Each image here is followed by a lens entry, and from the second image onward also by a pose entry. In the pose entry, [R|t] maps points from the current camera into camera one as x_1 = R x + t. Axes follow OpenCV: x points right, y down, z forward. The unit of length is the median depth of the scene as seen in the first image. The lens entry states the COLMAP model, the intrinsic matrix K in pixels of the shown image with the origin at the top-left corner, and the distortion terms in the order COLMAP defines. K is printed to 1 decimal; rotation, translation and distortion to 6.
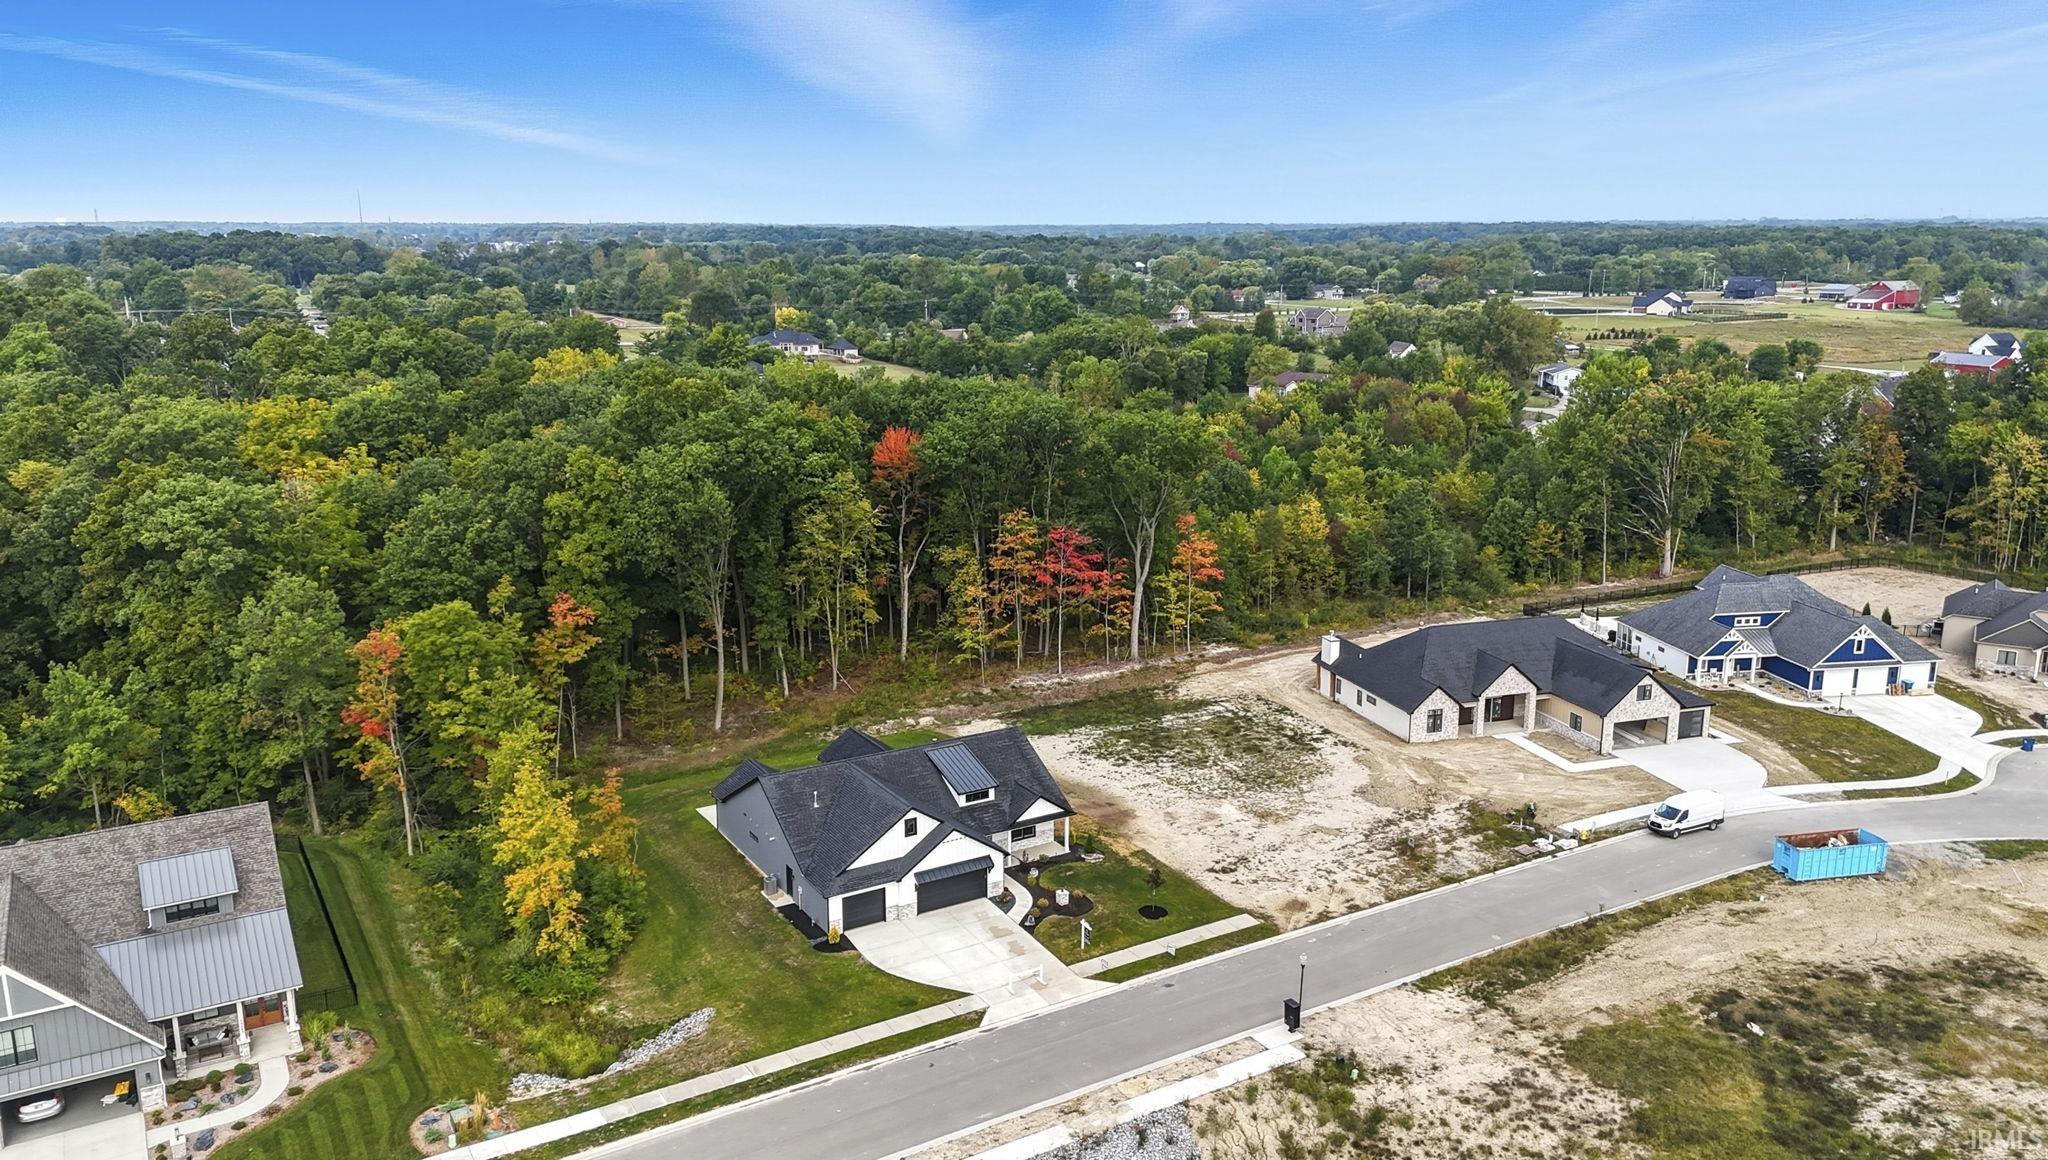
lens RADIAL K [[1488.3, 0, 1024.0], [0, 1488.3, 580.0], [0, 0, 1]] dist [0.038307, -0.005063]
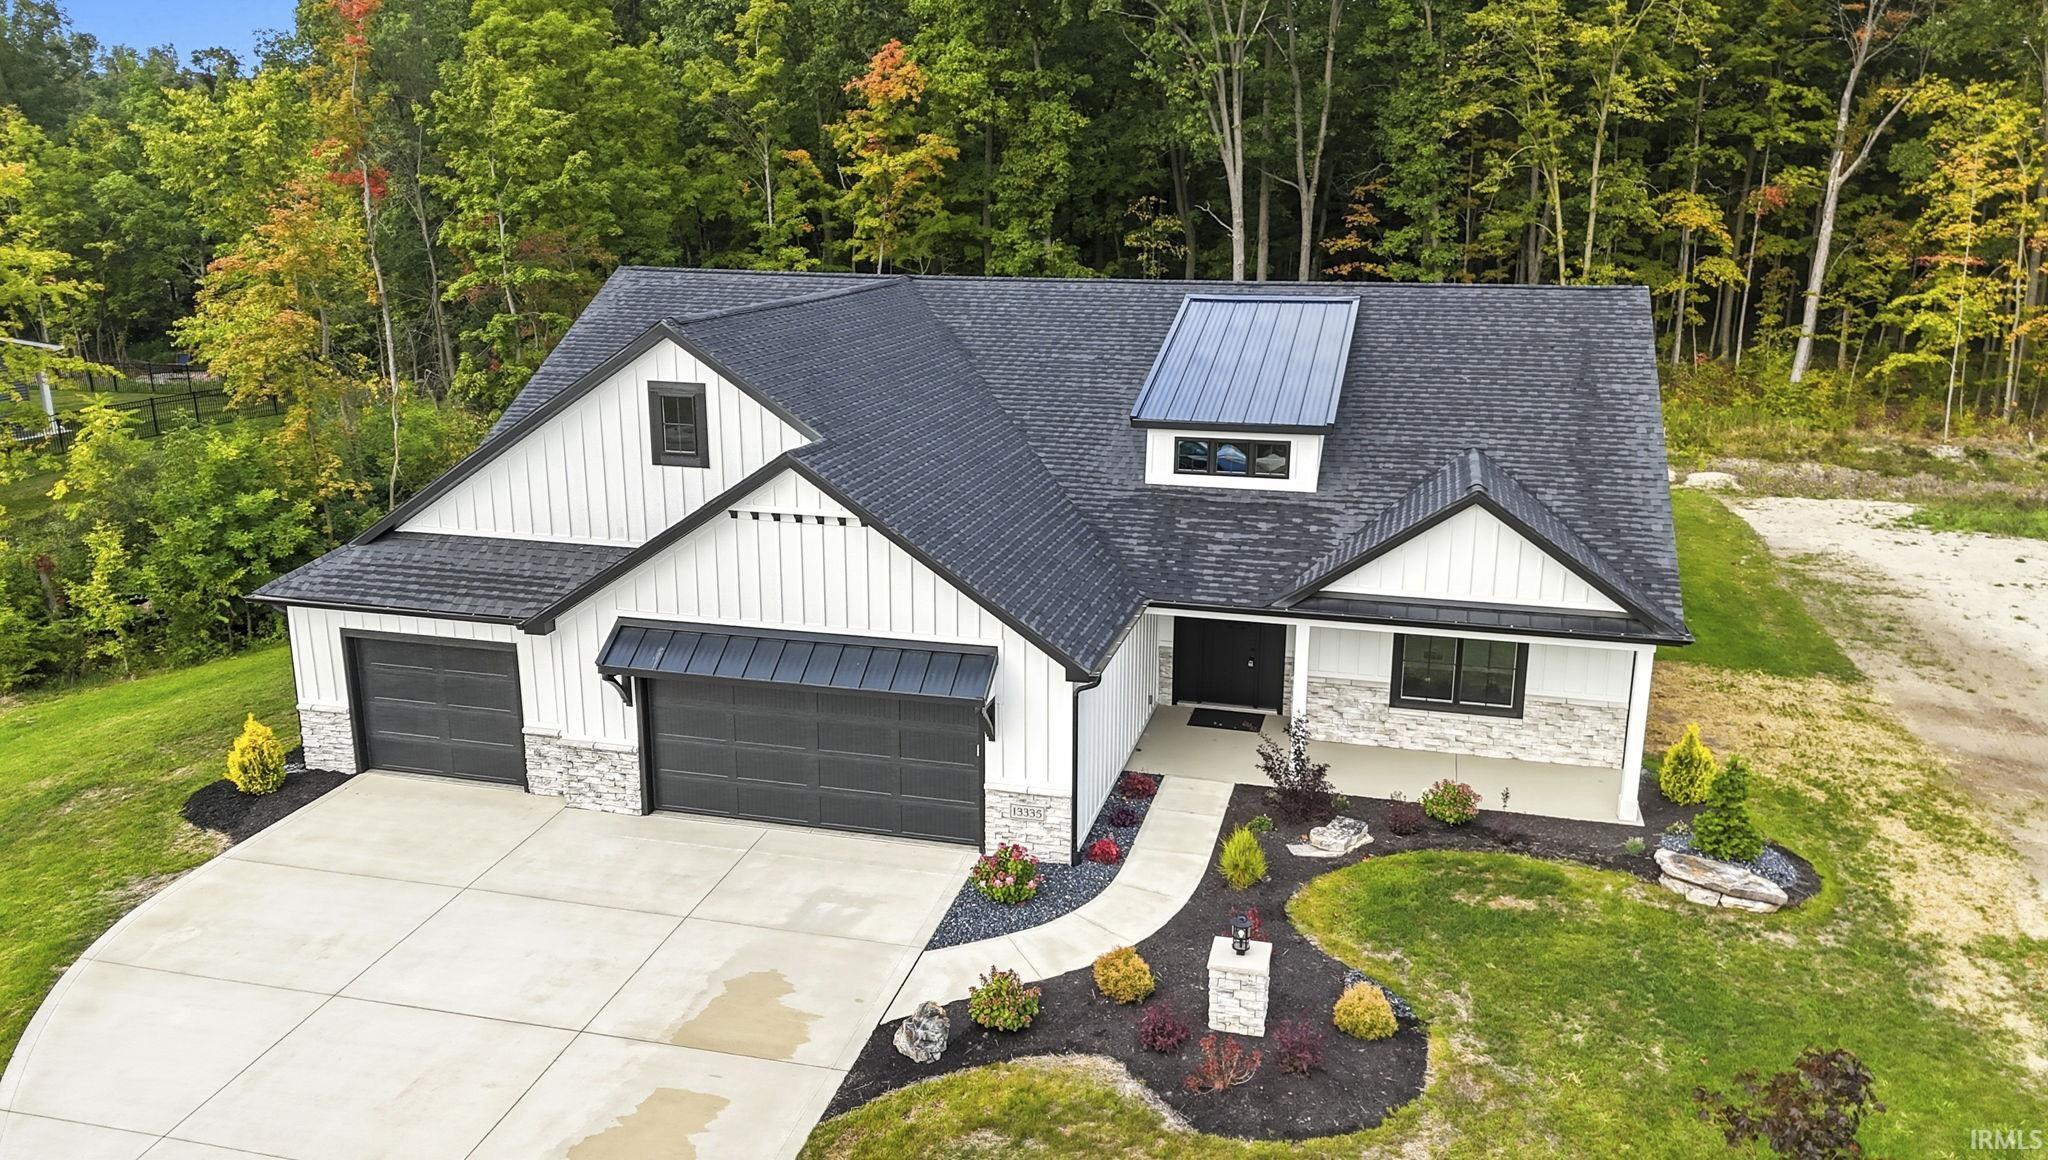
lens RADIAL K [[1488.3, 0, 1024.0], [0, 1488.3, 580.0], [0, 0, 1]] dist [0.038307, -0.005063]
pose [[0.700353, 0.199224, -0.685431, 0.118175], [-0.165683, 0.979406, 0.115380, 0.153567], [0.694302, 0.032758, 0.718938, 0.871133]]
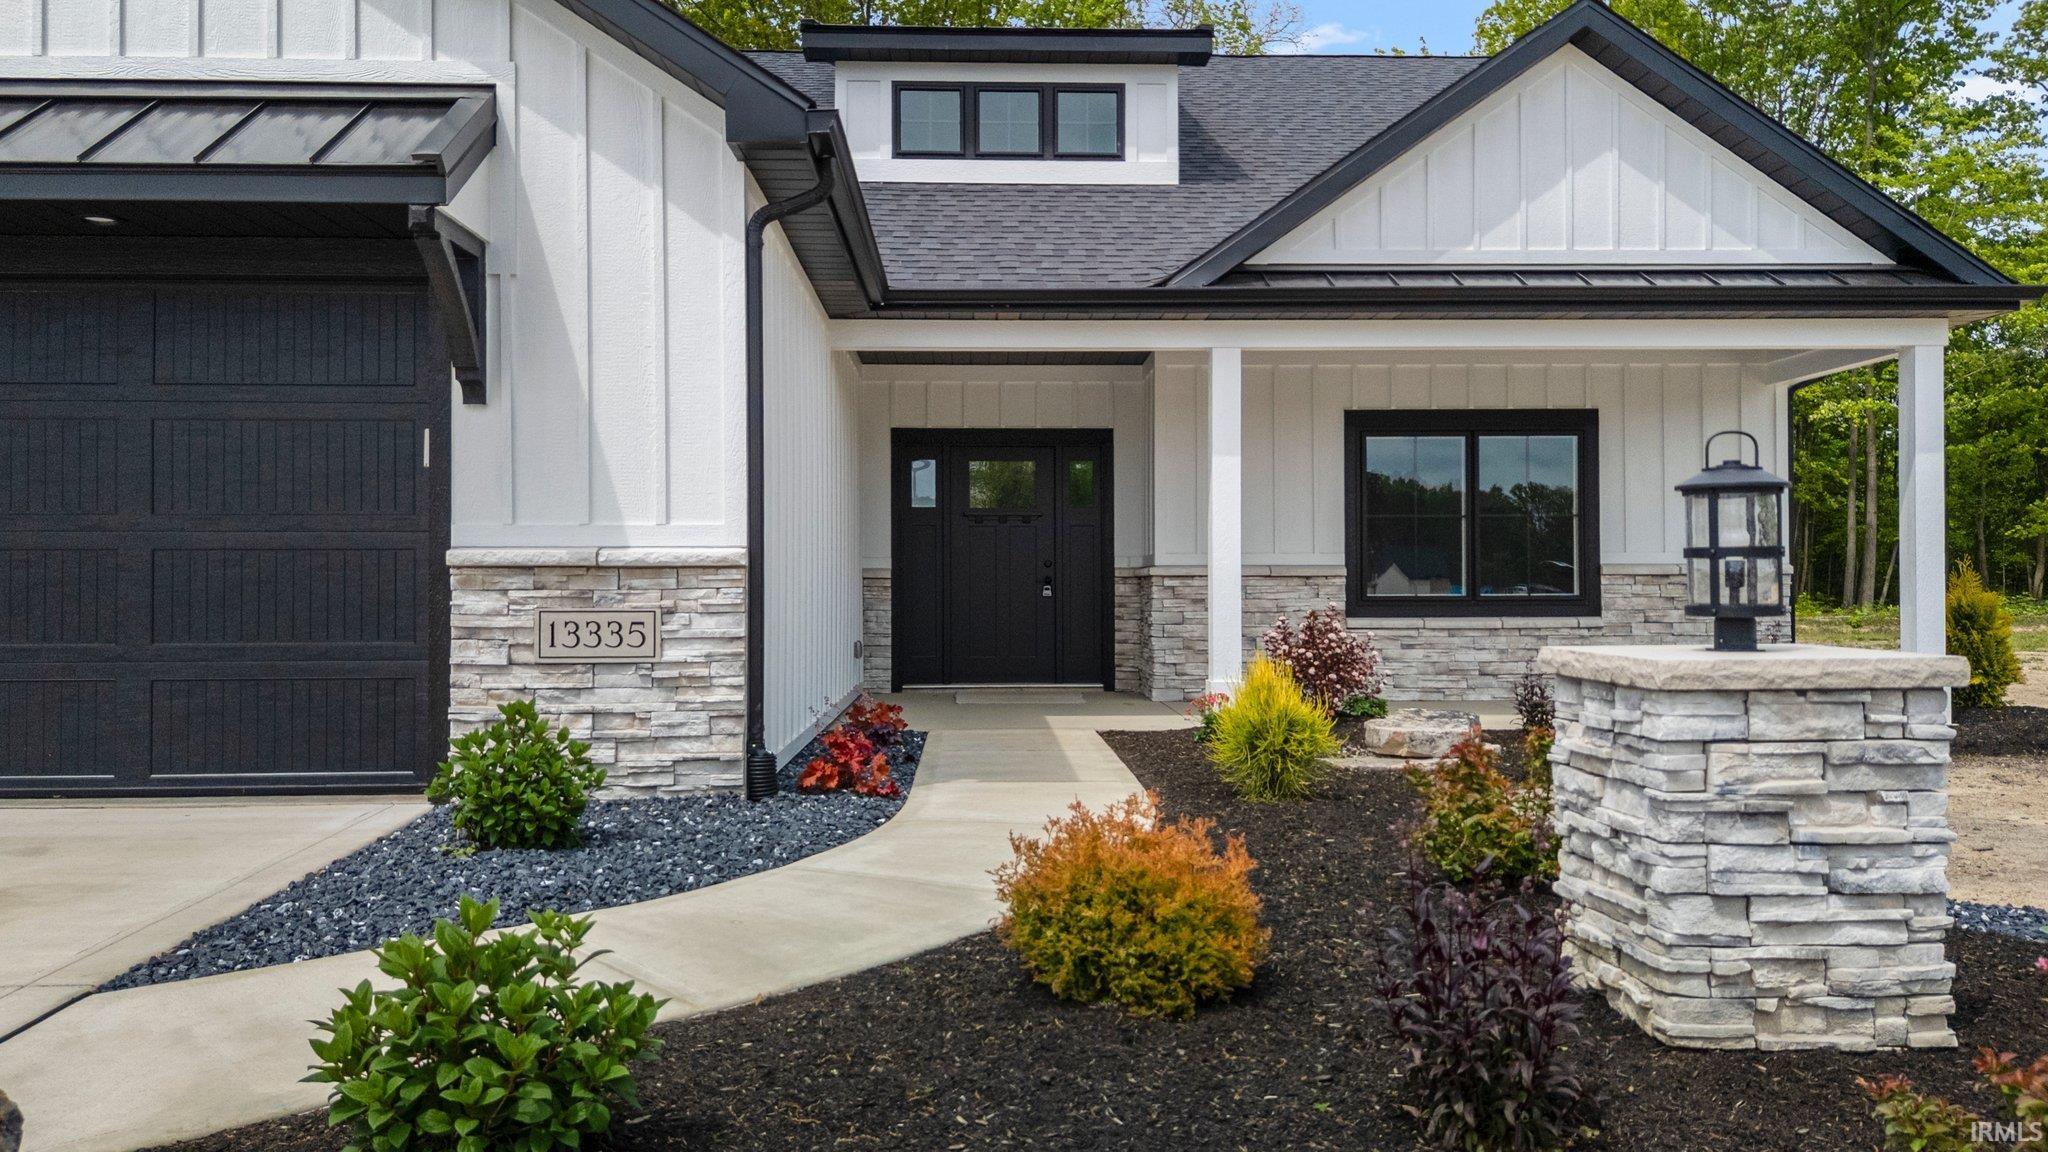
lens RADIAL K [[1526.2, 0, 1024.0], [0, 1526.2, 576.0], [0, 0, 1]] dist [0.058689, -0.115636]
pose [[0.878248, 0.013630, -0.478011, 0.028631], [-0.112979, 0.977210, -0.179711, 0.217211], [0.464668, 0.211836, 0.859773, 0.974868]]
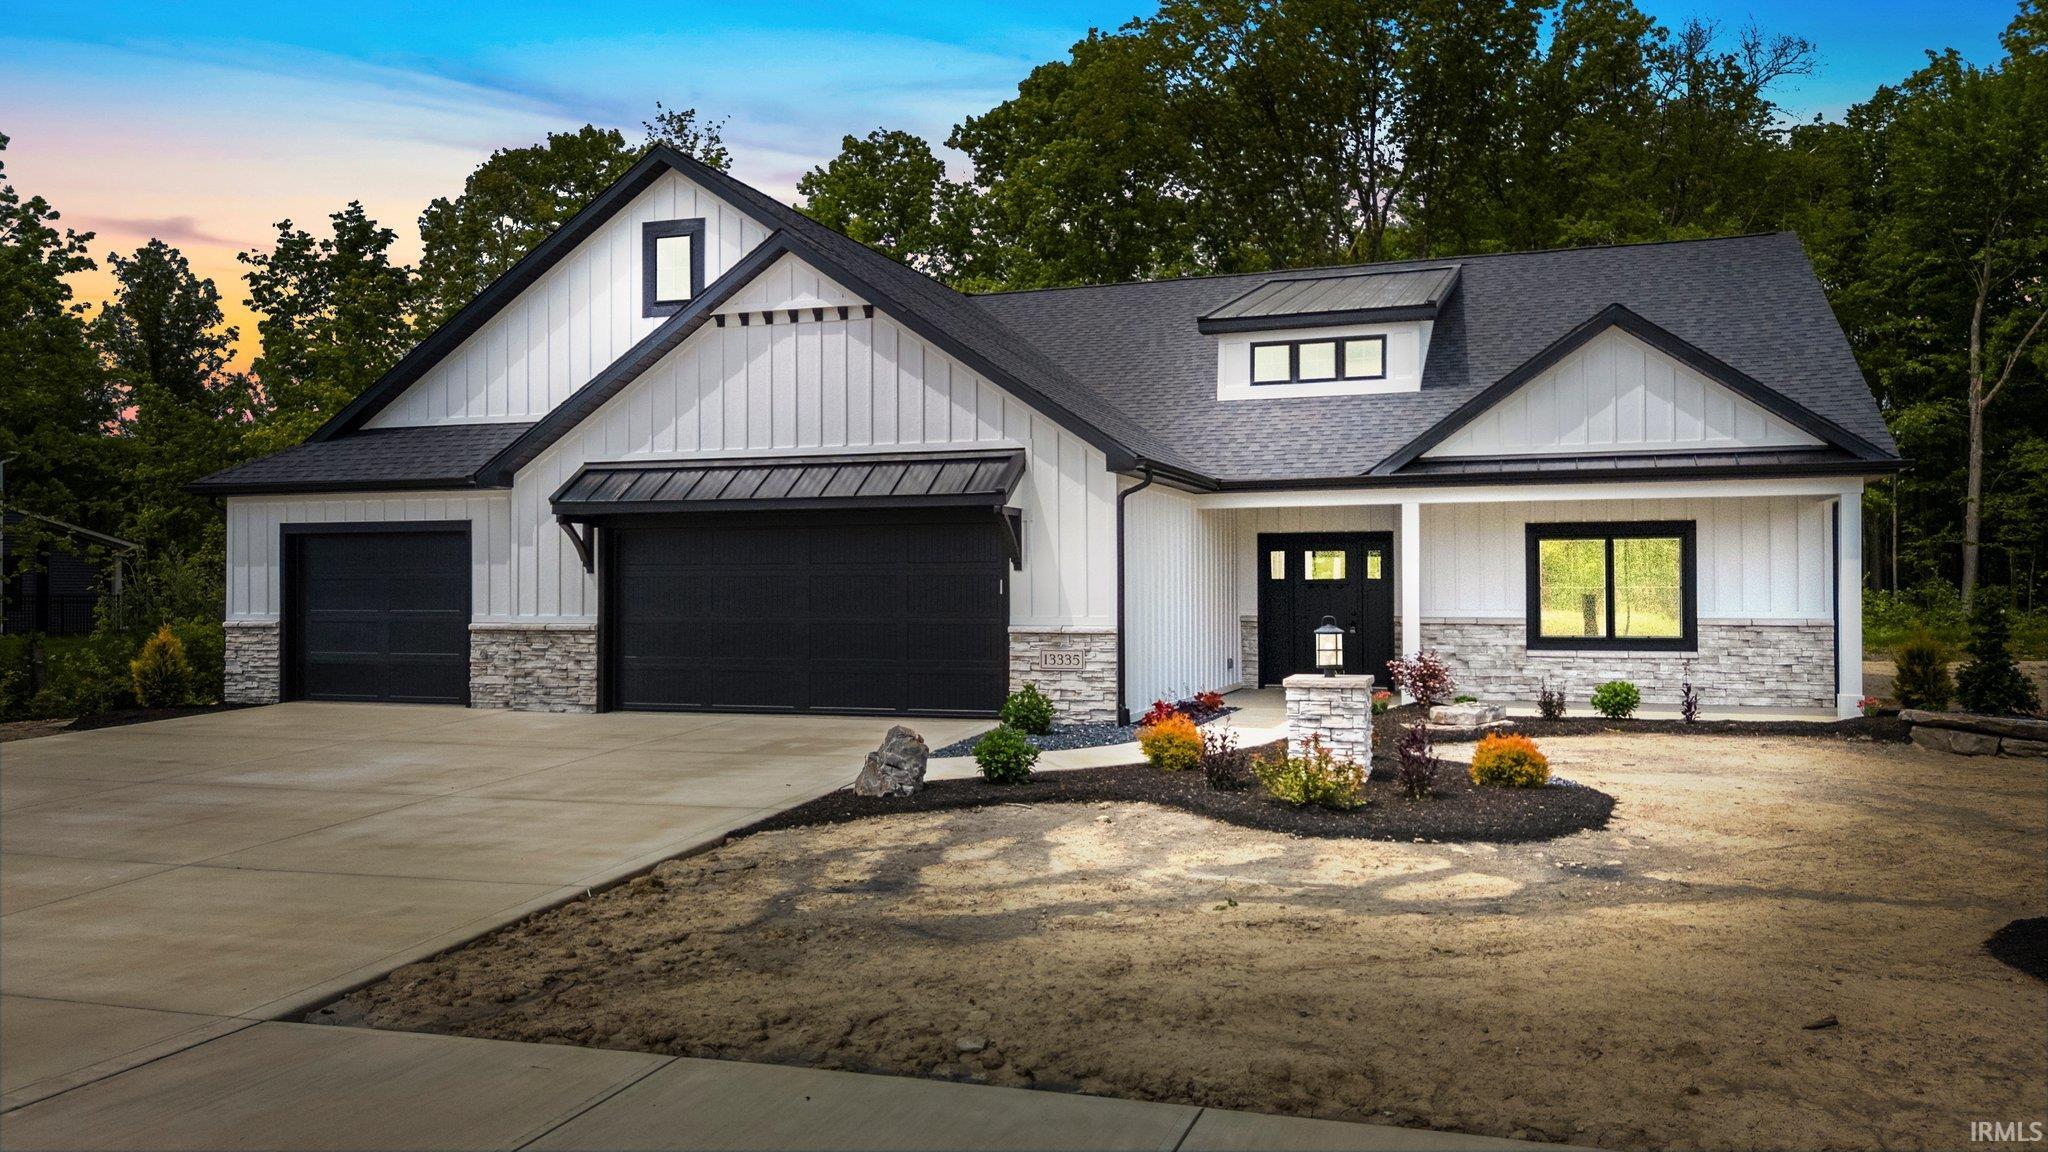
lens RADIAL K [[1526.2, 0, 1024.0], [0, 1526.2, 576.0], [0, 0, 1]] dist [0.058689, -0.115636]
pose [[0.647087, 0.013601, -0.762294, 0.107833], [-0.169098, 0.977499, -0.126100, 0.222922], [0.743427, 0.210500, 0.634827, 0.910523]]
